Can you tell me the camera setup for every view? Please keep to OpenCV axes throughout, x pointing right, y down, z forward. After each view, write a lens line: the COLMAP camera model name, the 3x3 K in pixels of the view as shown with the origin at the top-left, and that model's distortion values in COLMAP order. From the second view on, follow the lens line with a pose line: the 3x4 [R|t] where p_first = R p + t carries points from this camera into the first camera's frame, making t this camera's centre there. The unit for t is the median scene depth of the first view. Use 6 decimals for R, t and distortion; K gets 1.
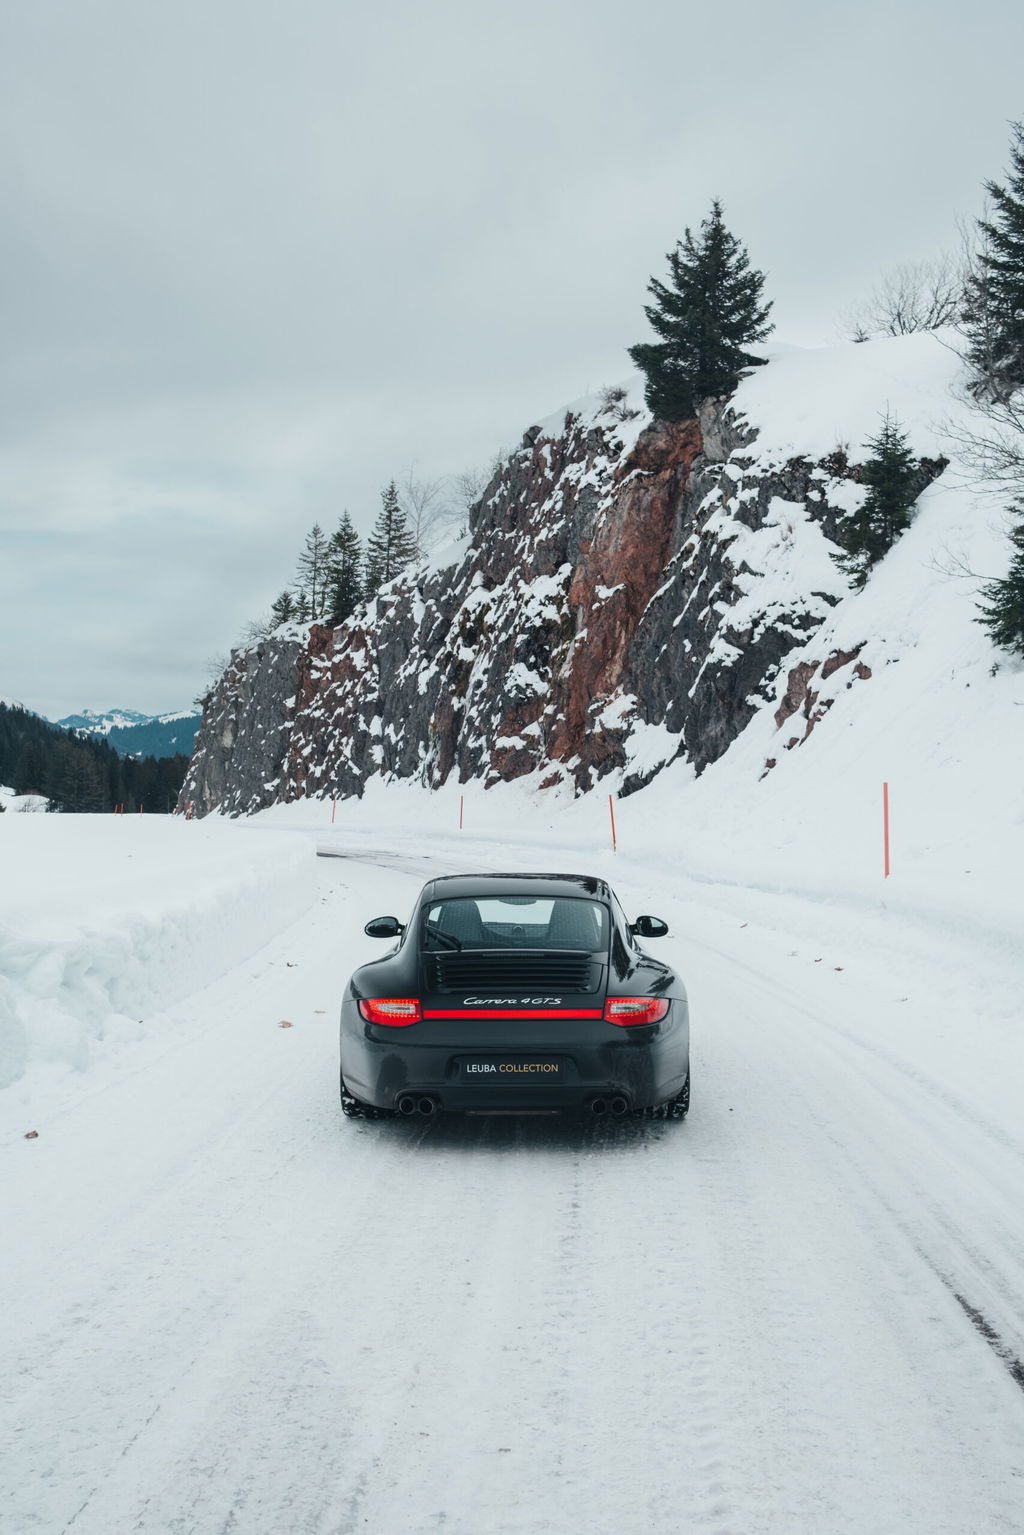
lens RADIAL K [[1479.1, 0, 512.0], [0, 1479.1, 767.5], [0, 0, 1]] dist [-0.075051, 0.193341]
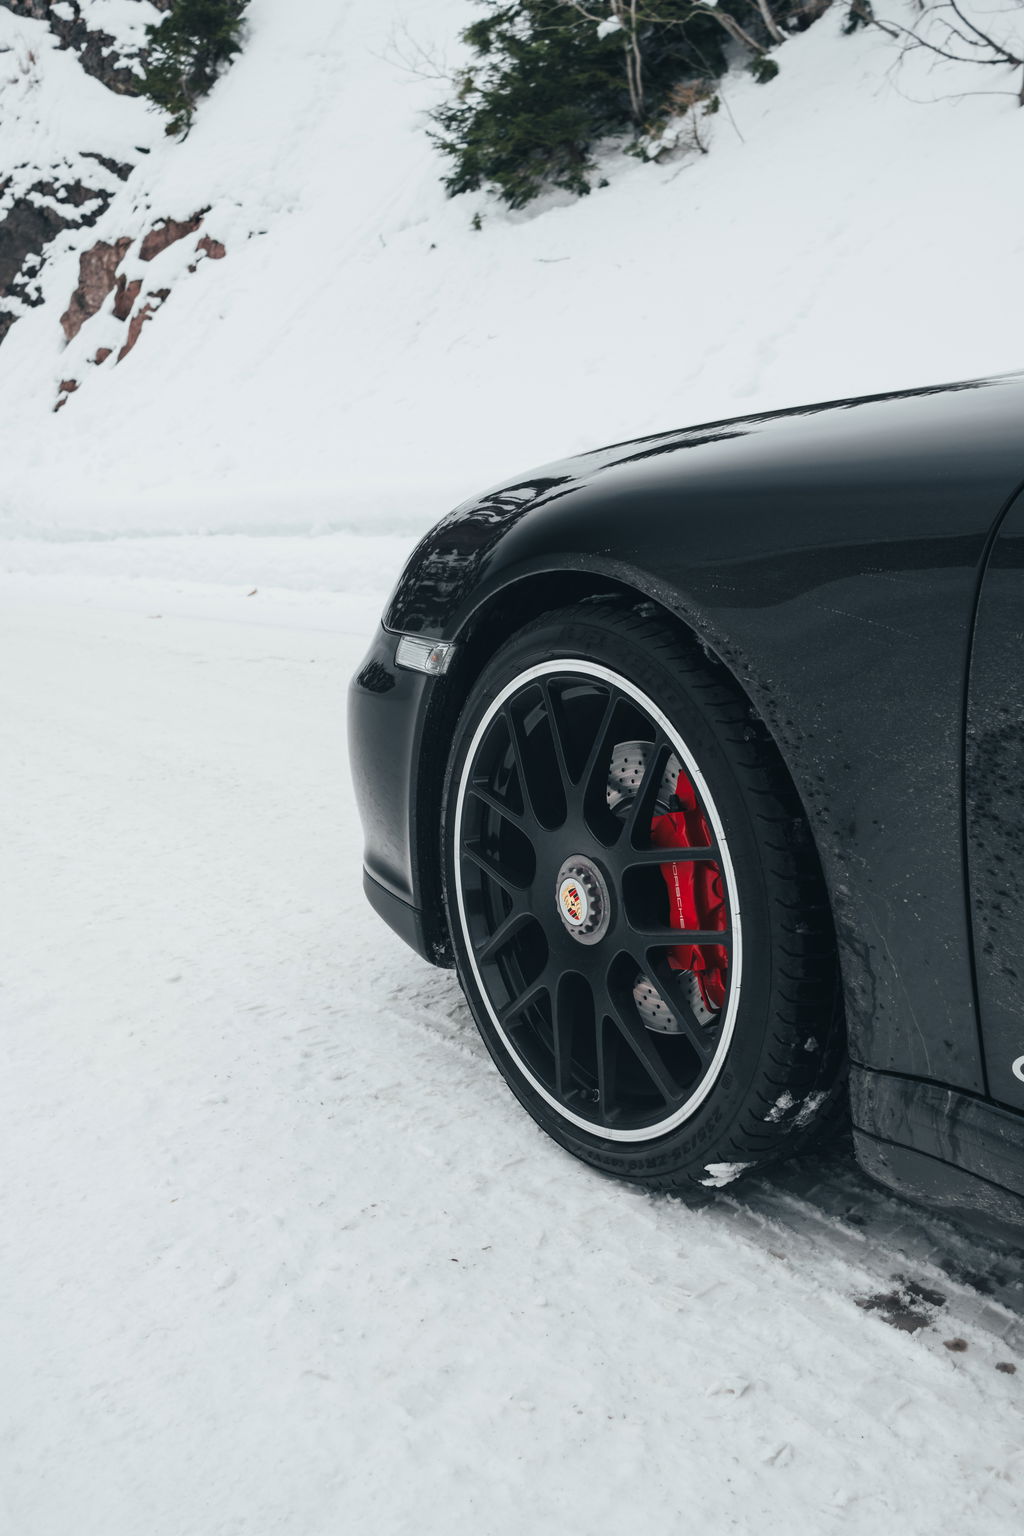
lens RADIAL K [[1470.7, 0, 521.9], [0, 1470.7, 757.2], [0, 0, 1]] dist [-0.087289, 0.211740]
pose [[0.822871, -0.114431, 0.556587, -0.045163], [0.005385, 0.981039, 0.193734, 0.031421], [-0.568203, -0.156421, 0.807885, 0.244029]]
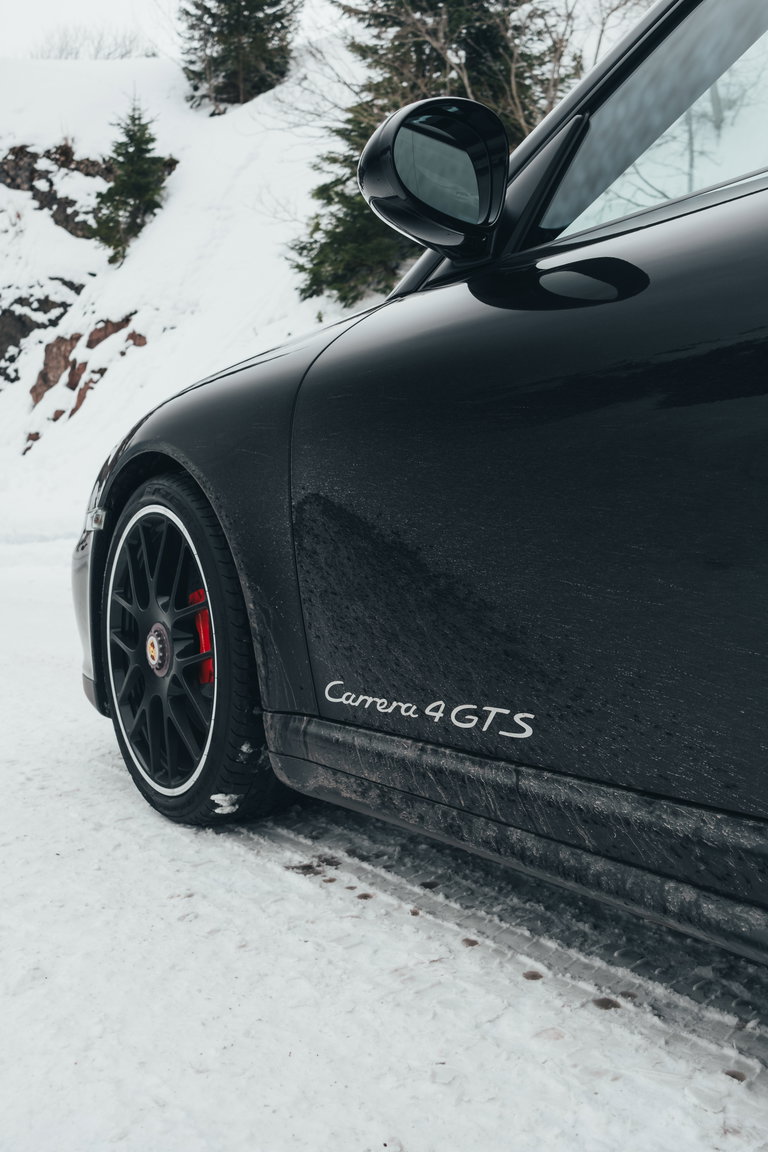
lens RADIAL K [[1103.0, 0, 391.4], [0, 1103.0, 567.9], [0, 0, 1]] dist [-0.087289, 0.211740]
pose [[0.818969, -0.051355, 0.571534, -0.041378], [0.019546, 0.997906, 0.061658, 0.036815], [-0.573504, -0.039325, 0.818258, 0.226866]]
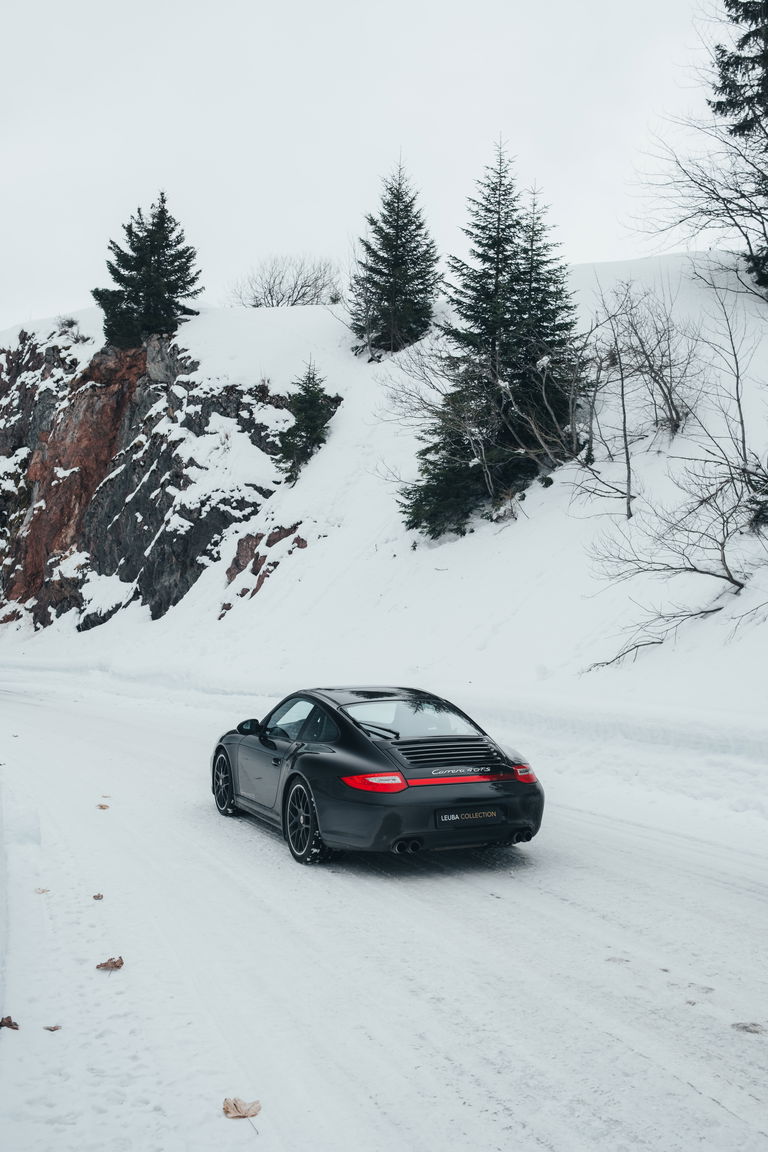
lens RADIAL K [[1103.0, 0, 391.4], [0, 1103.0, 567.9], [0, 0, 1]] dist [-0.087289, 0.211740]
pose [[0.906104, 0.029227, 0.422043, -0.100530], [-0.013447, 0.999096, -0.040317, 0.000275], [-0.422840, 0.030856, 0.905679, 0.005735]]
